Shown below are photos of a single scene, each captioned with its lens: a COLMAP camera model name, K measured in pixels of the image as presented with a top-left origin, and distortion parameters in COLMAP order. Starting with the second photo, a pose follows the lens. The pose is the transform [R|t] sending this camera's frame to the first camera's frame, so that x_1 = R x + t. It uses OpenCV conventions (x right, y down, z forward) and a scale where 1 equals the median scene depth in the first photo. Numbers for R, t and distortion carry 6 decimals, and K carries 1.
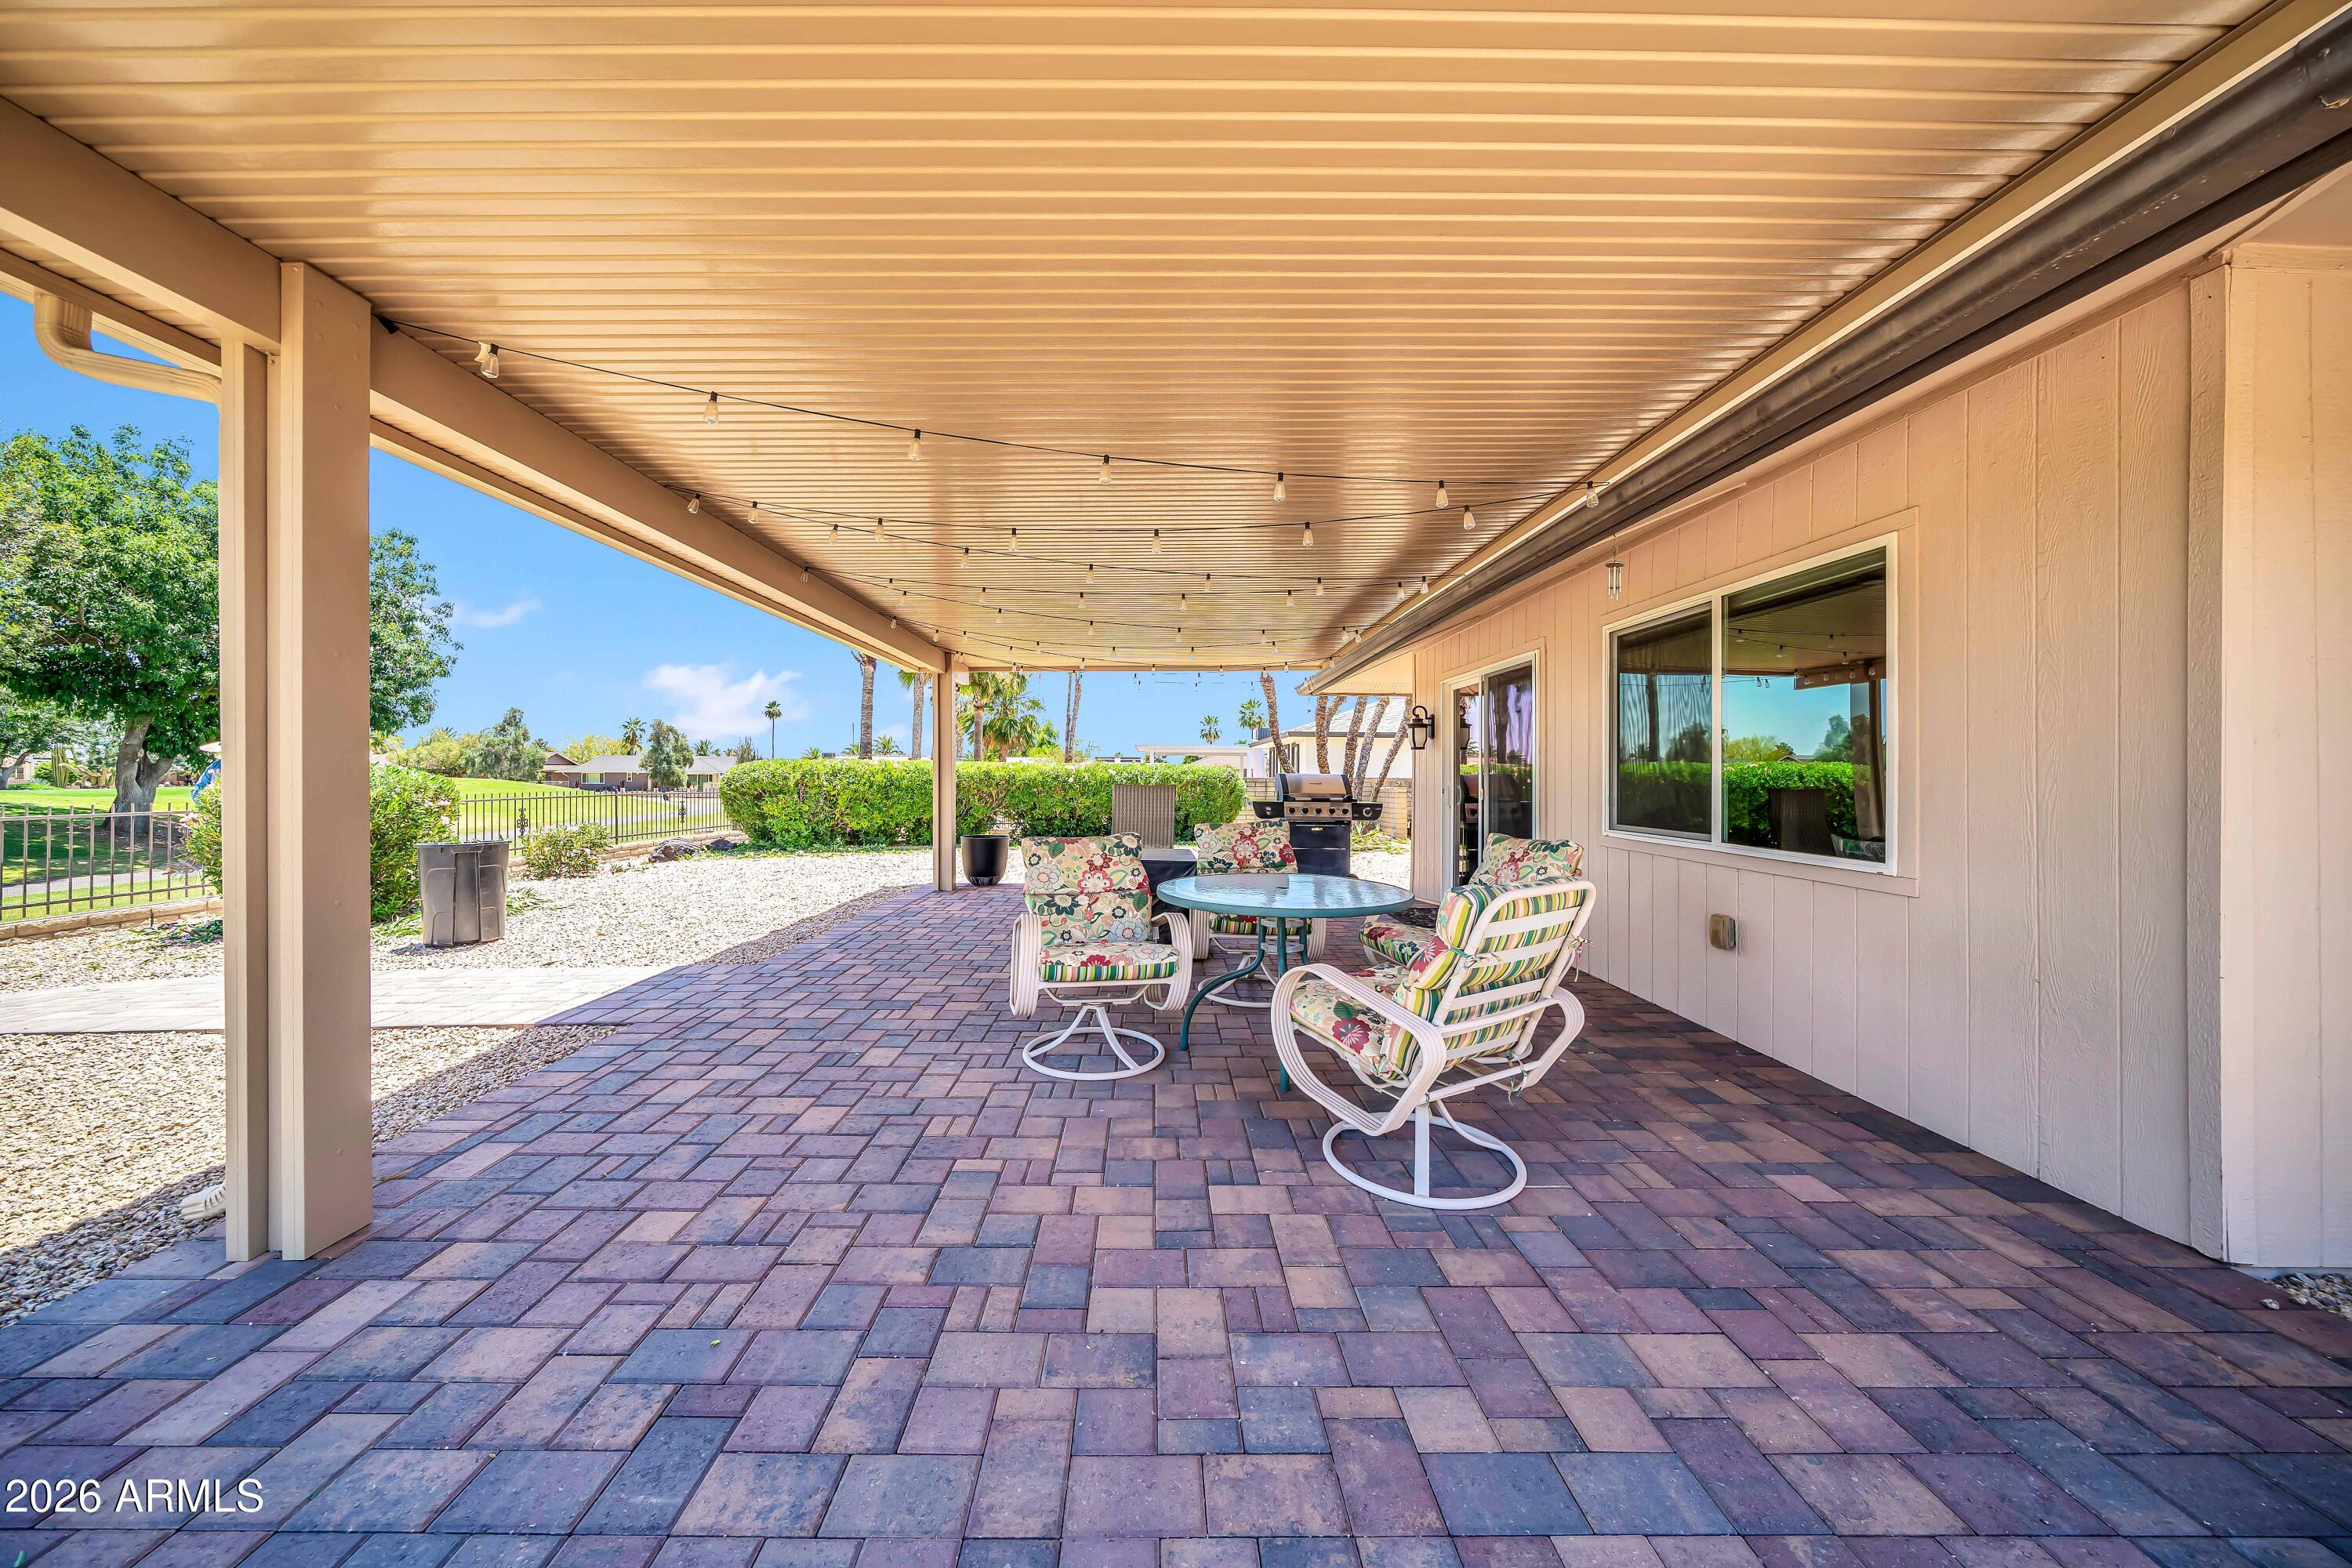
lens RADIAL K [[789.3, 0, 1131.8], [0, 789.3, 769.8], [0, 0, 1]] dist [-0.003361, -0.000016]
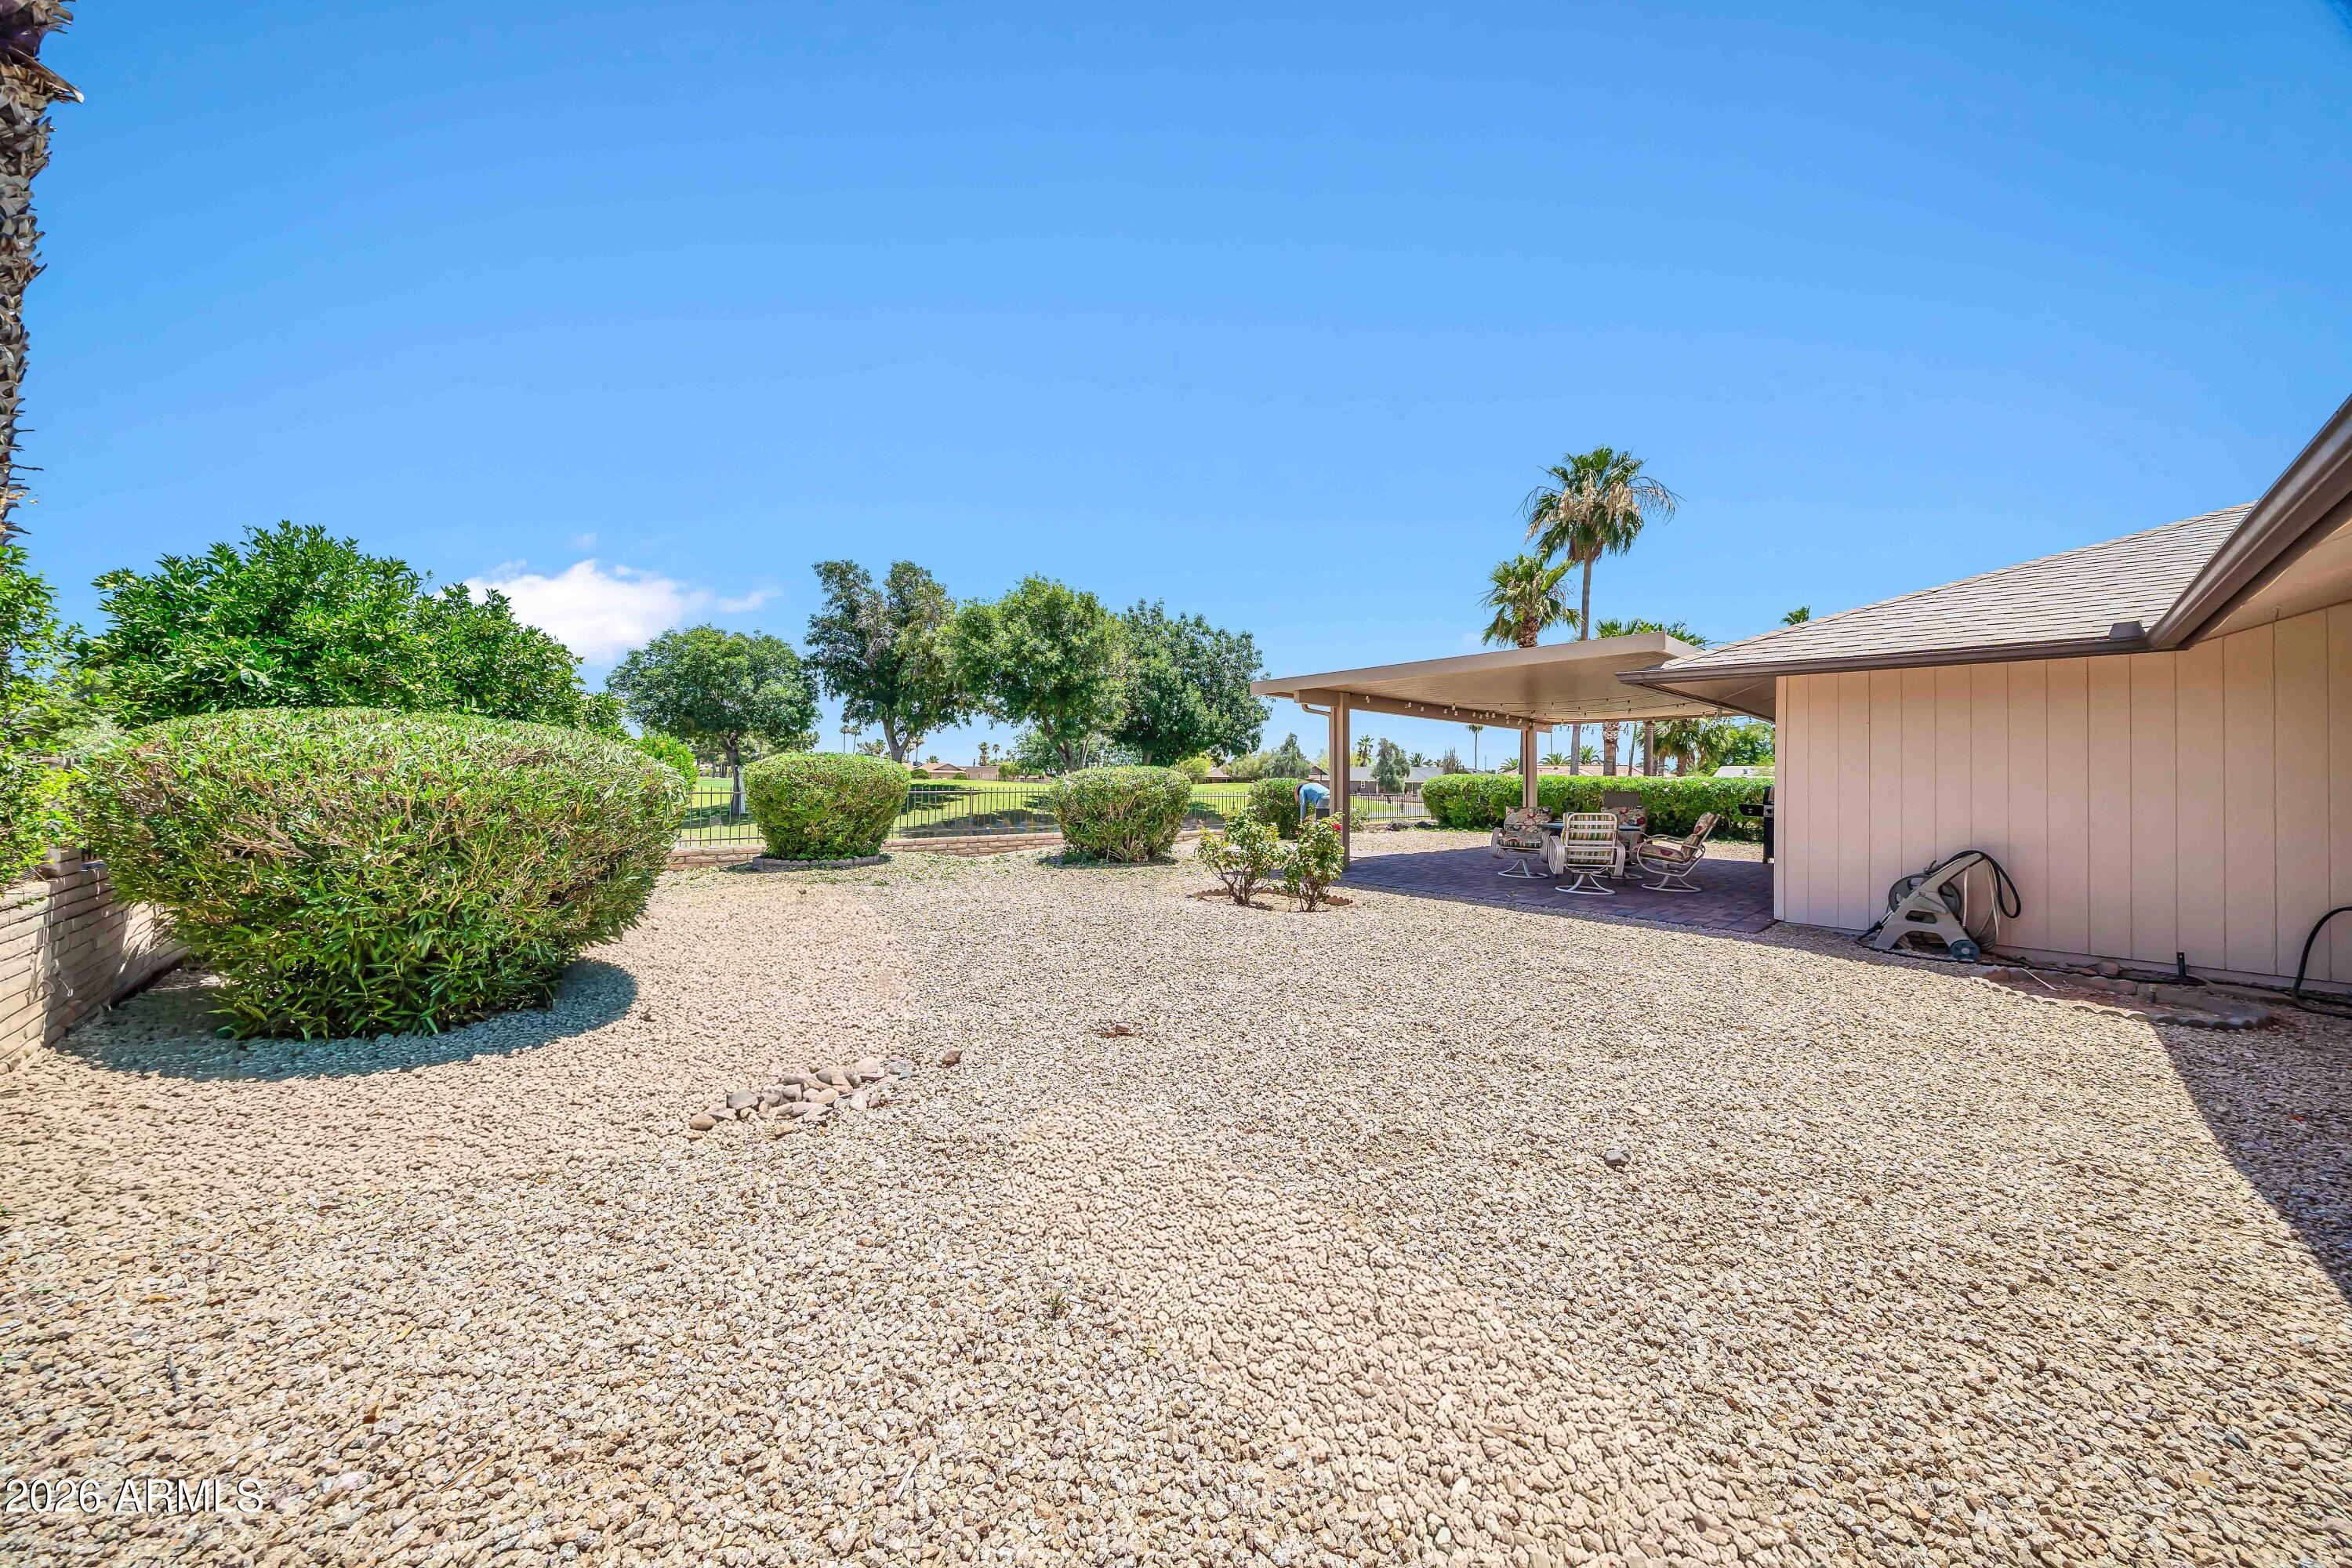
lens RADIAL K [[789.3, 0, 1169.7], [0, 789.3, 778.2], [0, 0, 1]] dist [-0.003361, -0.000016]
pose [[0.694473, 0.005759, -0.719496, 0.071302], [-0.006426, 0.999978, 0.001802, -0.001004], [0.719490, 0.003372, 0.694495, -0.126423]]
